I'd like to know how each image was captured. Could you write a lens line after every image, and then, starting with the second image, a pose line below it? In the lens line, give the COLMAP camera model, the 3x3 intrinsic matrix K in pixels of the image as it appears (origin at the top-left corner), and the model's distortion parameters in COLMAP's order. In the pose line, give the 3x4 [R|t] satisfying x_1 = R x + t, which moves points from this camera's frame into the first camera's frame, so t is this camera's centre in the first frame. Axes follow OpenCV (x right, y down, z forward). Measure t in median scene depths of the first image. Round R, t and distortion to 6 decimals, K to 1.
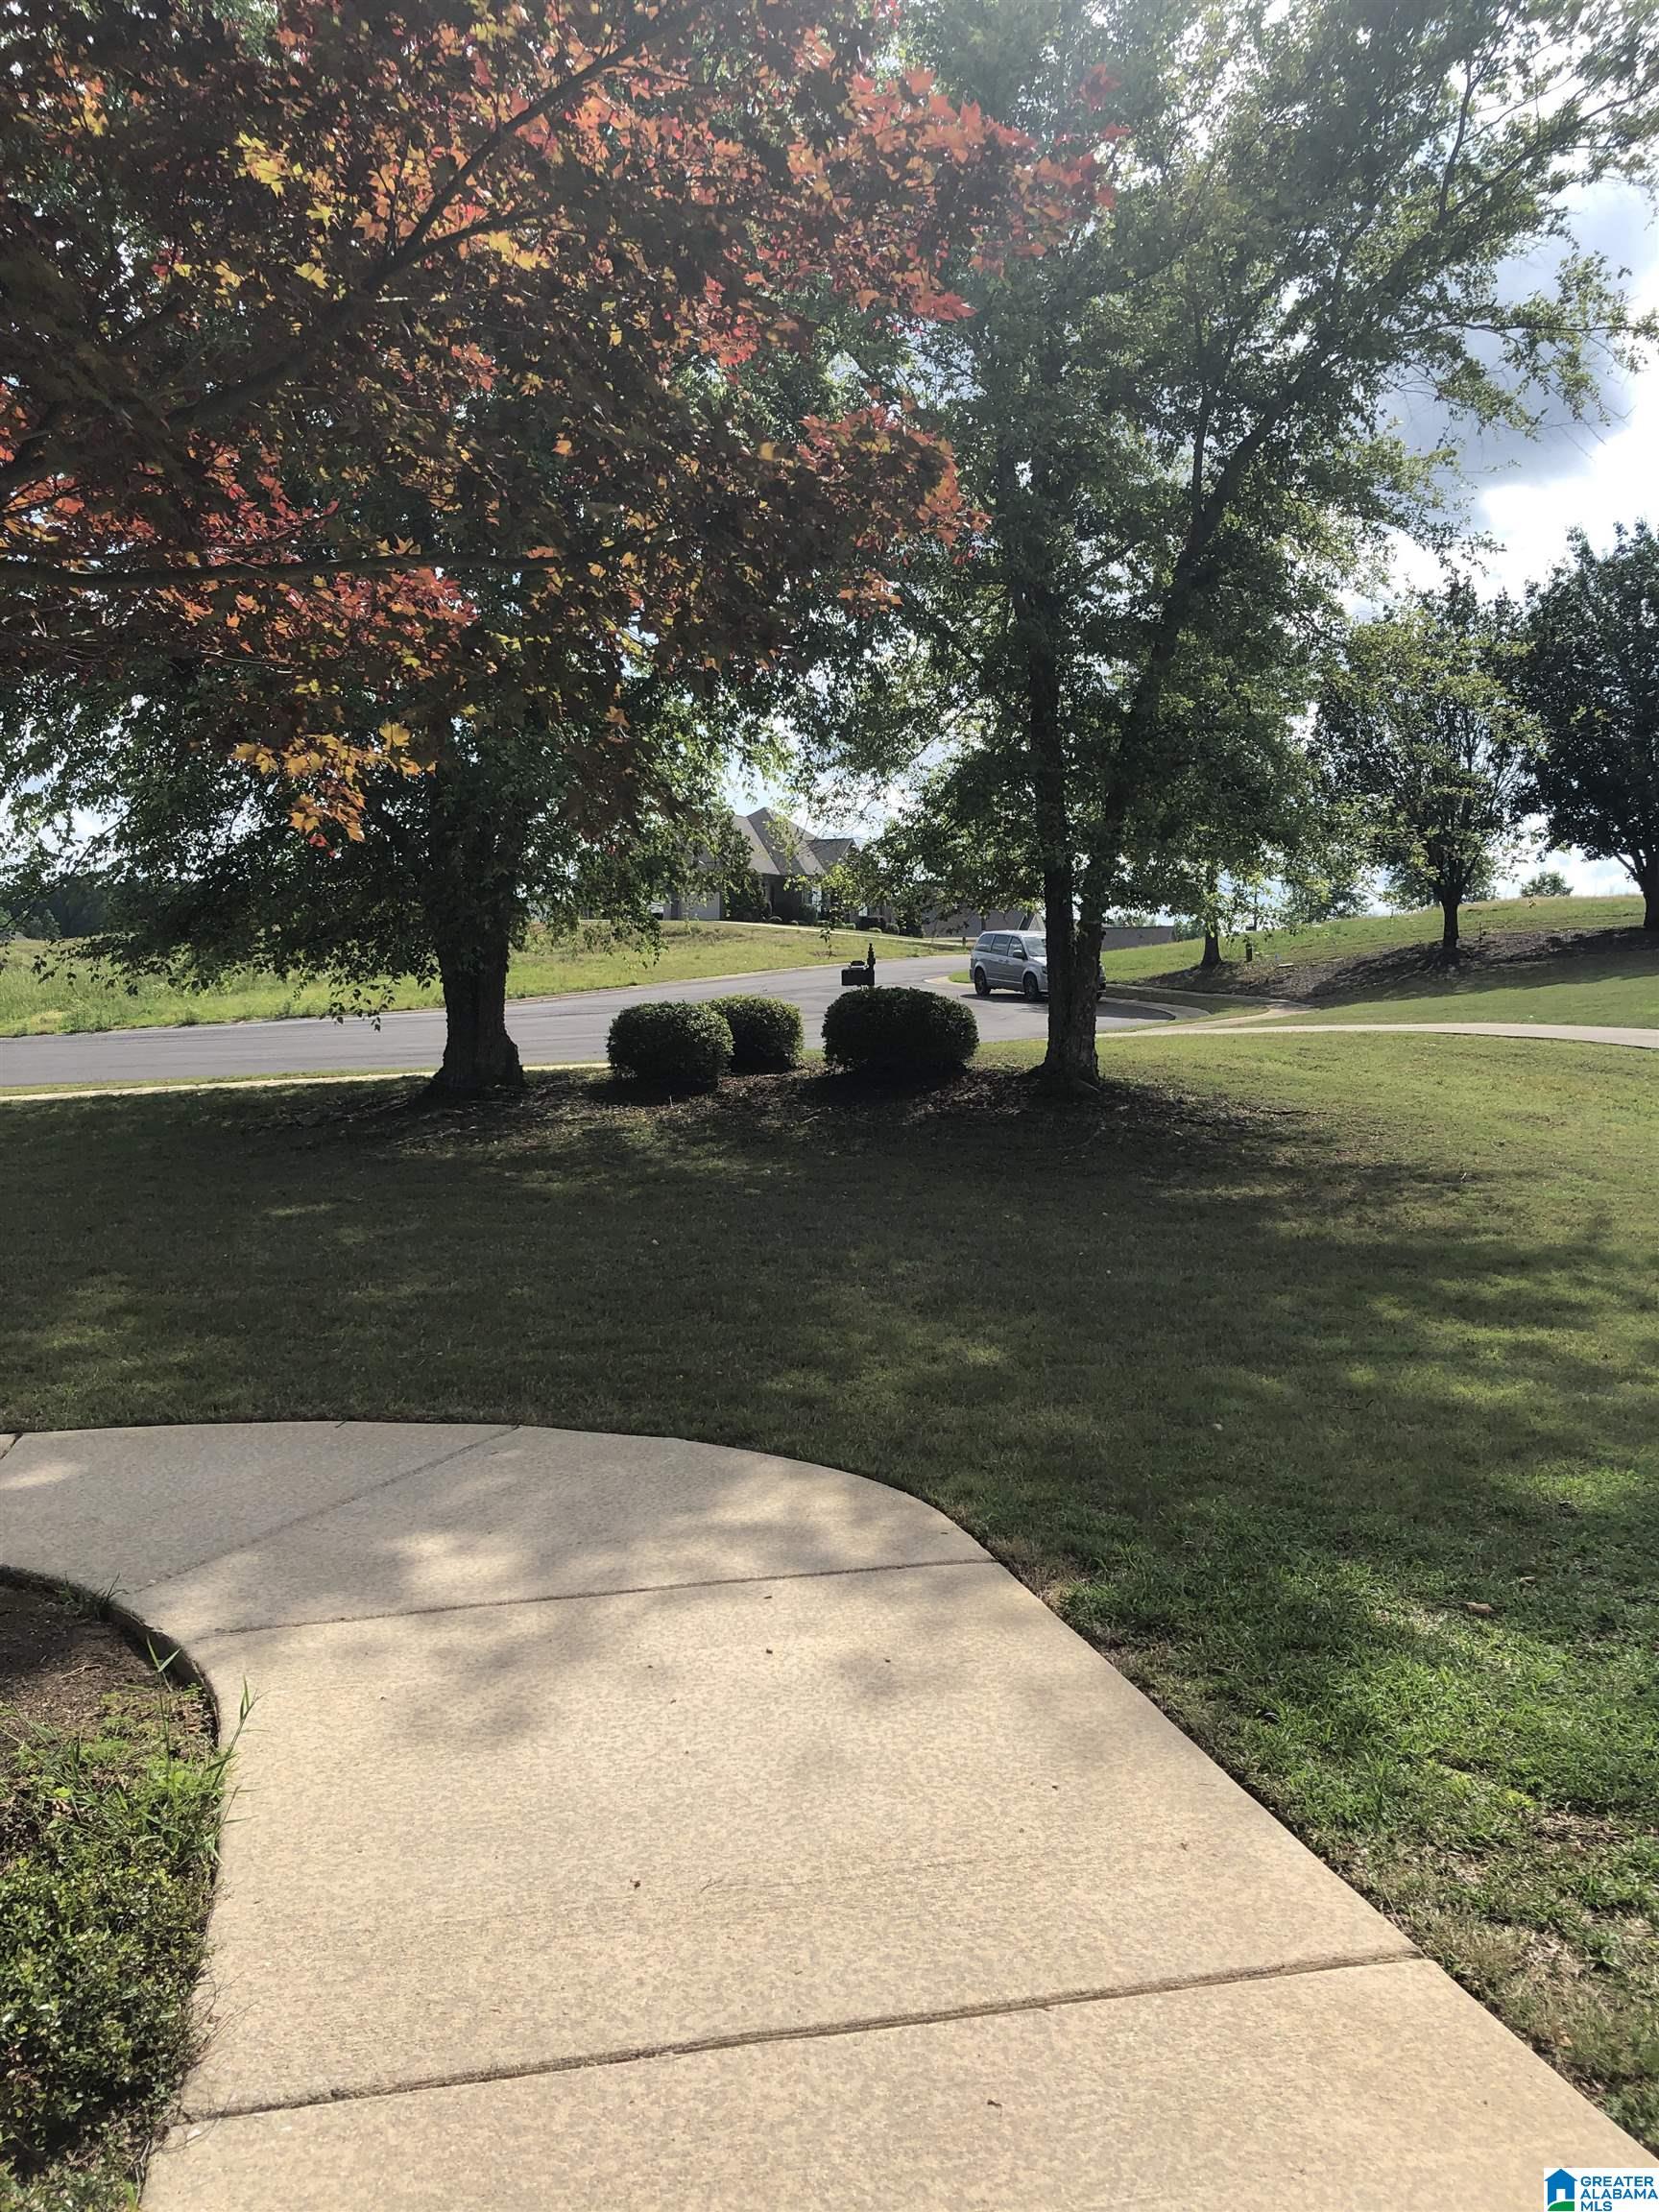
lens RADIAL K [[1812.7, 0, 828.9], [0, 1812.7, 1106.9], [0, 0, 1]] dist [0.035252, -0.026027]
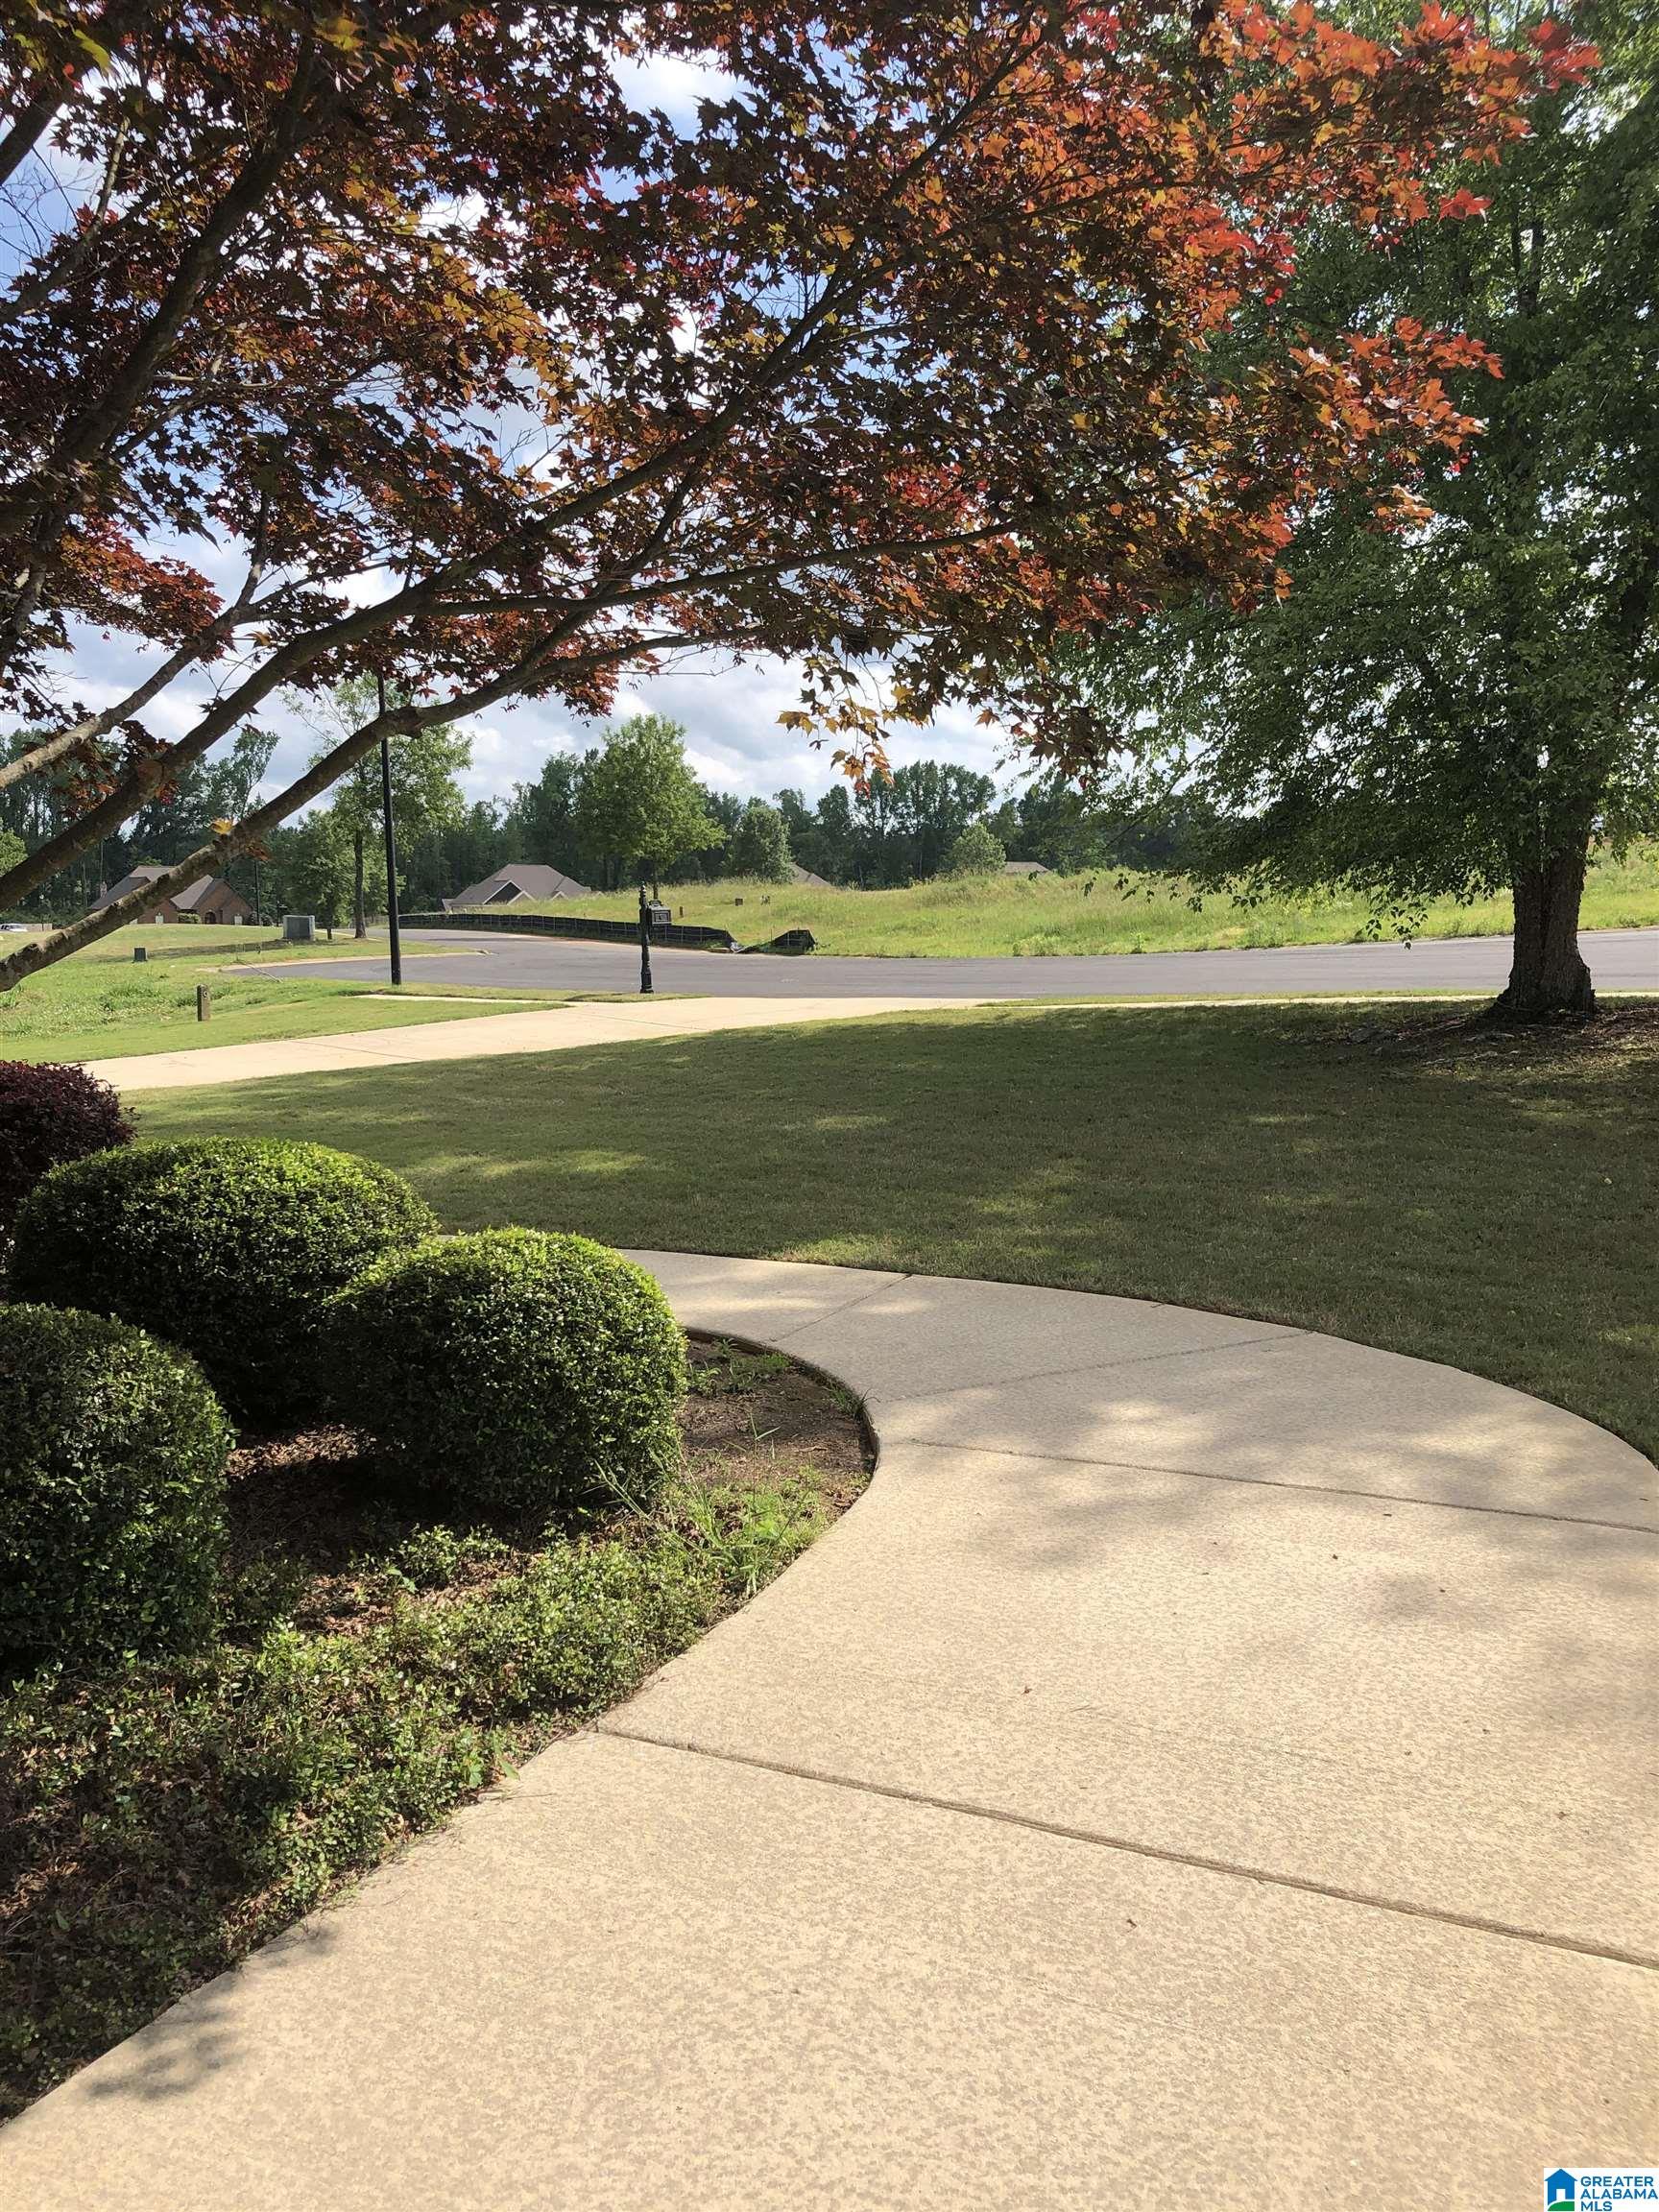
lens RADIAL K [[1812.7, 0, 824.2], [0, 1812.7, 1105.6], [0, 0, 1]] dist [0.035252, -0.026027]
pose [[0.800519, 0.072123, -0.594952, 0.127331], [-0.046121, 0.997202, 0.058830, -0.000285], [0.597530, -0.019655, 0.801606, 0.004350]]
